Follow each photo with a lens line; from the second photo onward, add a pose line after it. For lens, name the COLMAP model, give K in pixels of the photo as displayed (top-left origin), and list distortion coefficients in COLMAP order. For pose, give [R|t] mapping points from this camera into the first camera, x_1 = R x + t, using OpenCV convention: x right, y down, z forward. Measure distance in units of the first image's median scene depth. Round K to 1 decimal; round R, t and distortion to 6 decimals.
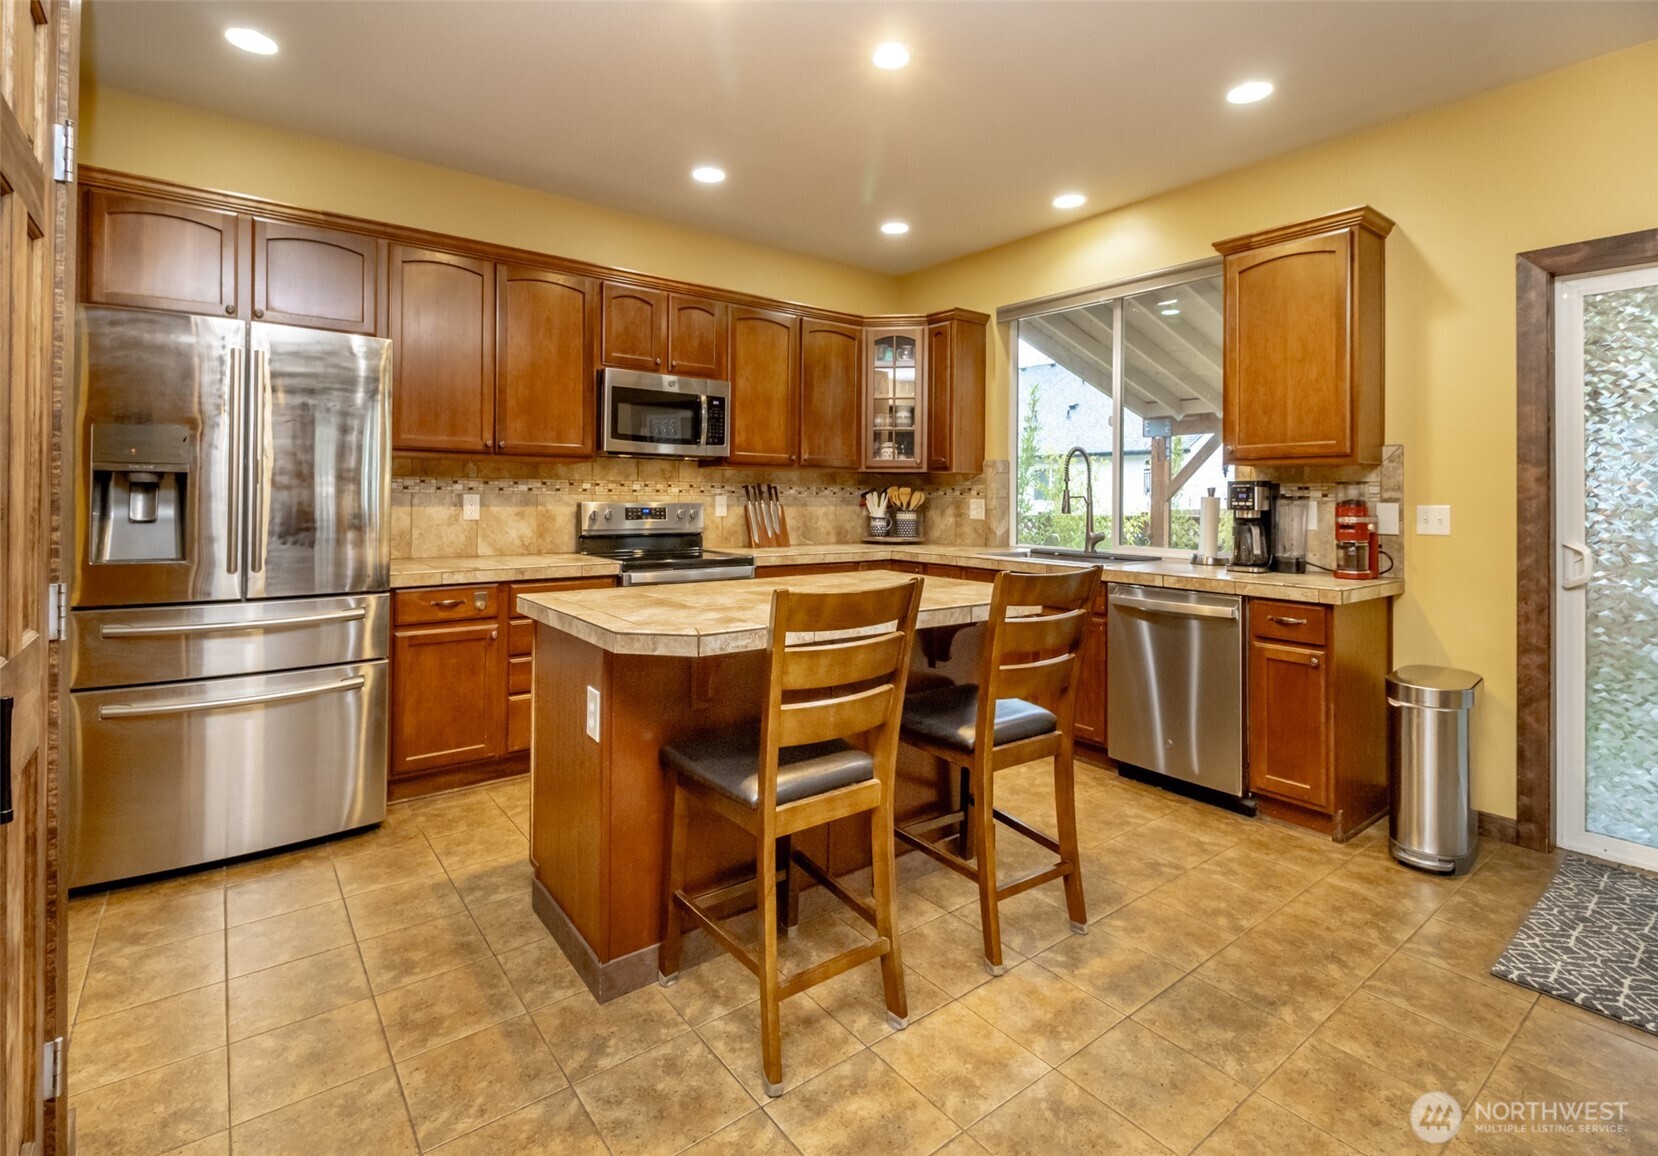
lens RADIAL K [[798.0, 0, 775.1], [0, 798.0, 489.5], [0, 0, 1]] dist [0.005735, -0.005922]
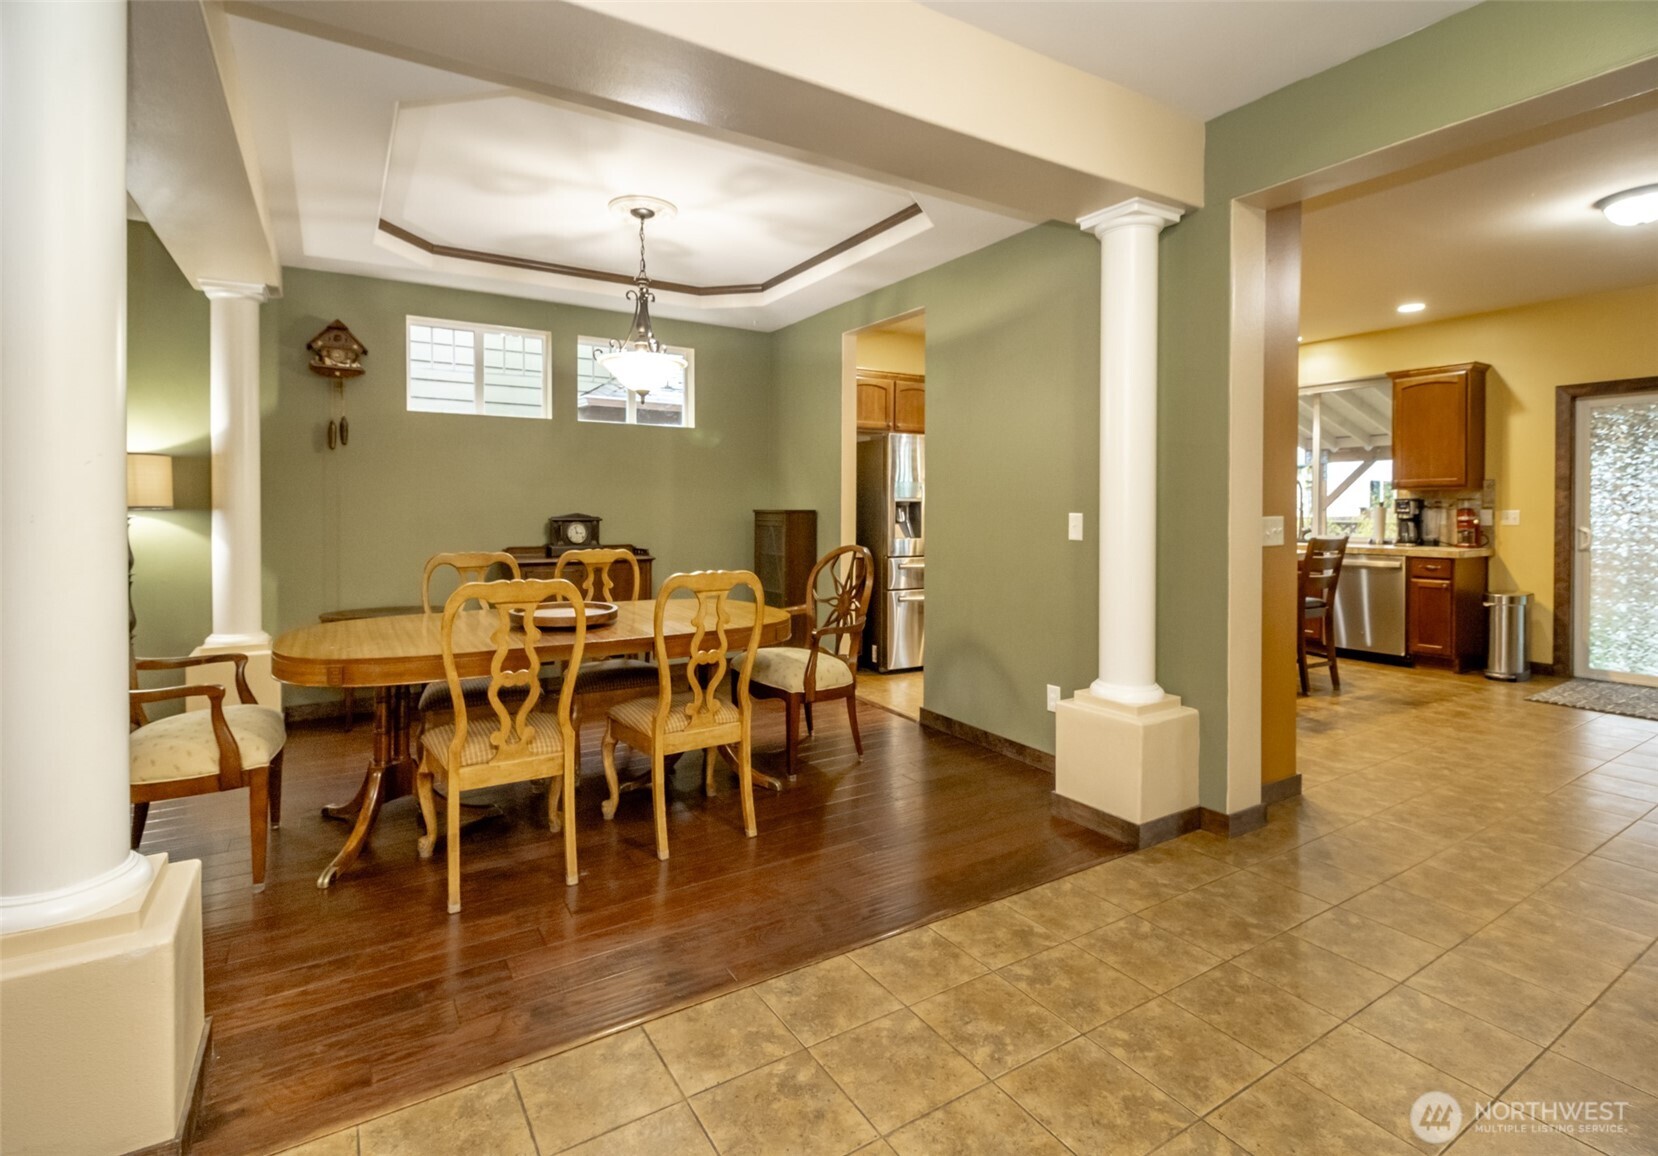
lens RADIAL K [[798.0, 0, 743.0], [0, 798.0, 519.6], [0, 0, 1]] dist [0.005735, -0.005922]
pose [[0.993048, -0.005166, -0.117594, -0.756493], [0.007458, 0.999791, 0.019057, -0.008593], [0.117471, -0.019802, 0.992879, -1.078767]]
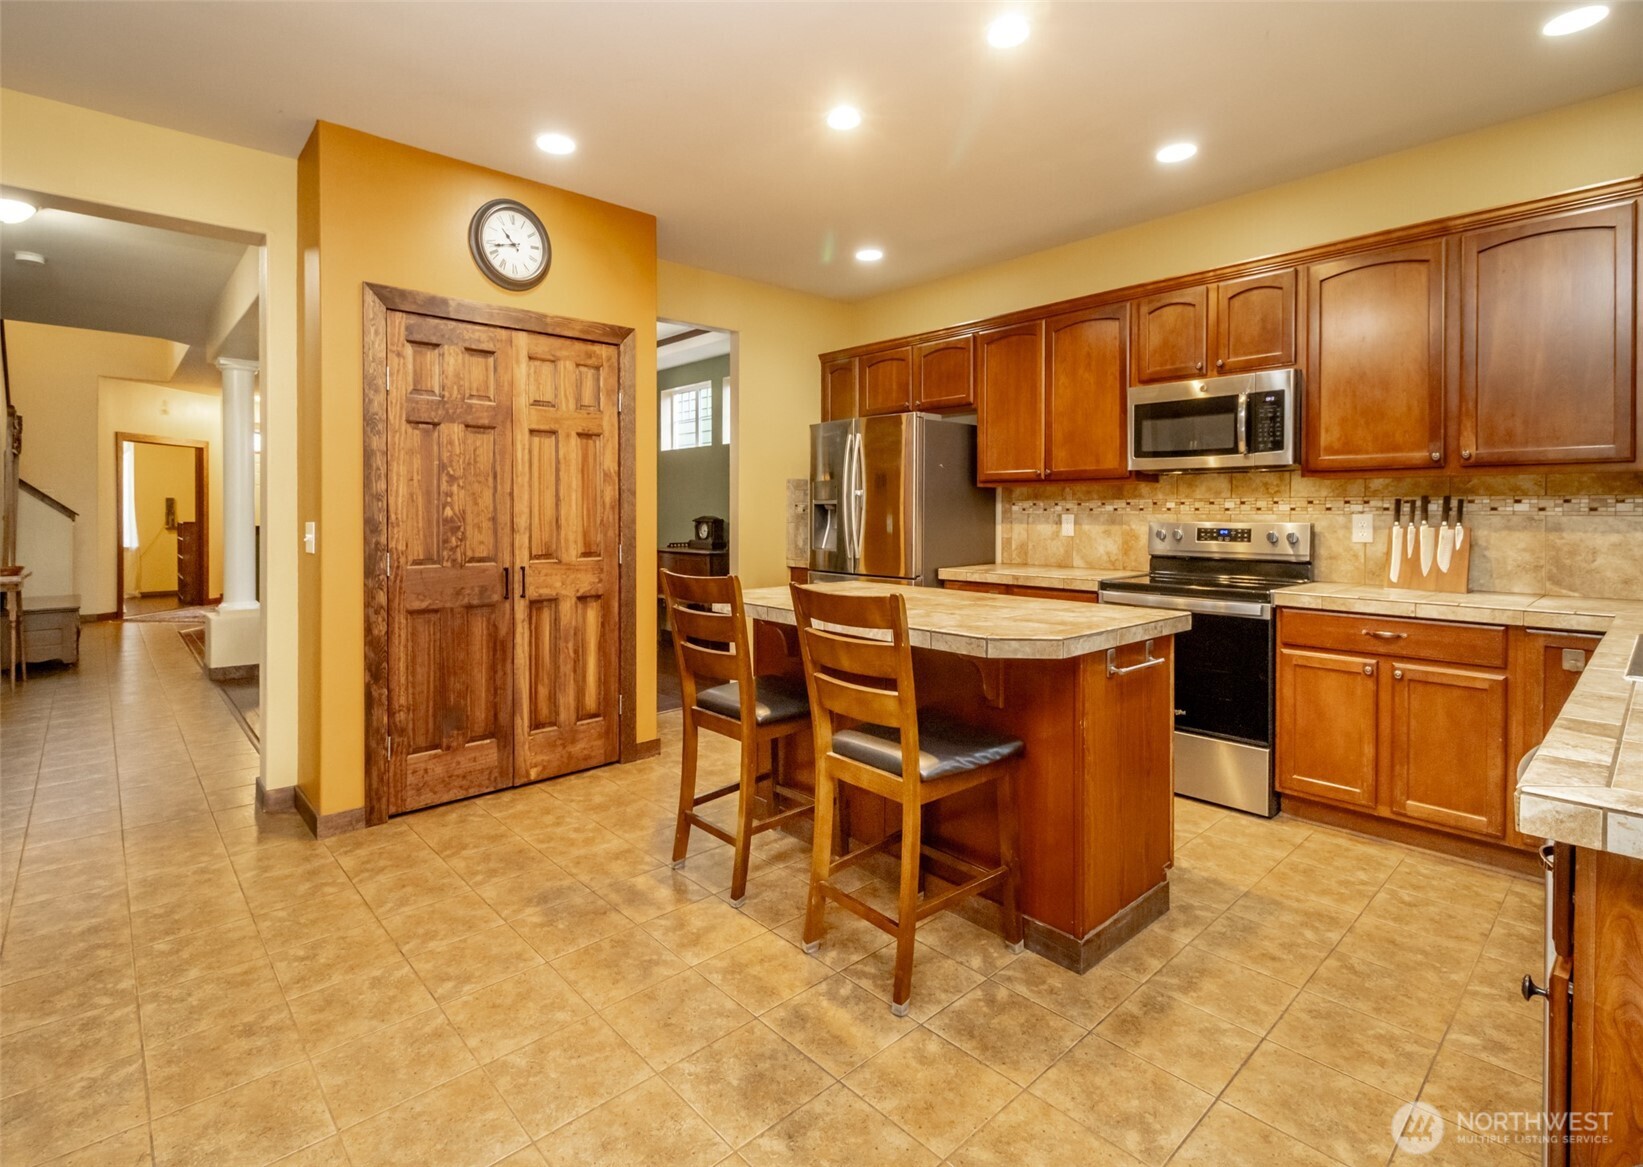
lens RADIAL K [[775.5, 0, 782.6], [0, 775.5, 517.4], [0, 0, 1]] dist [0.006554, -0.003767]
pose [[0.080712, -0.001170, -0.996737, 0.837776], [0.009451, 0.999955, -0.000409, 0.007965], [0.996693, -0.009387, 0.080719, 0.555064]]
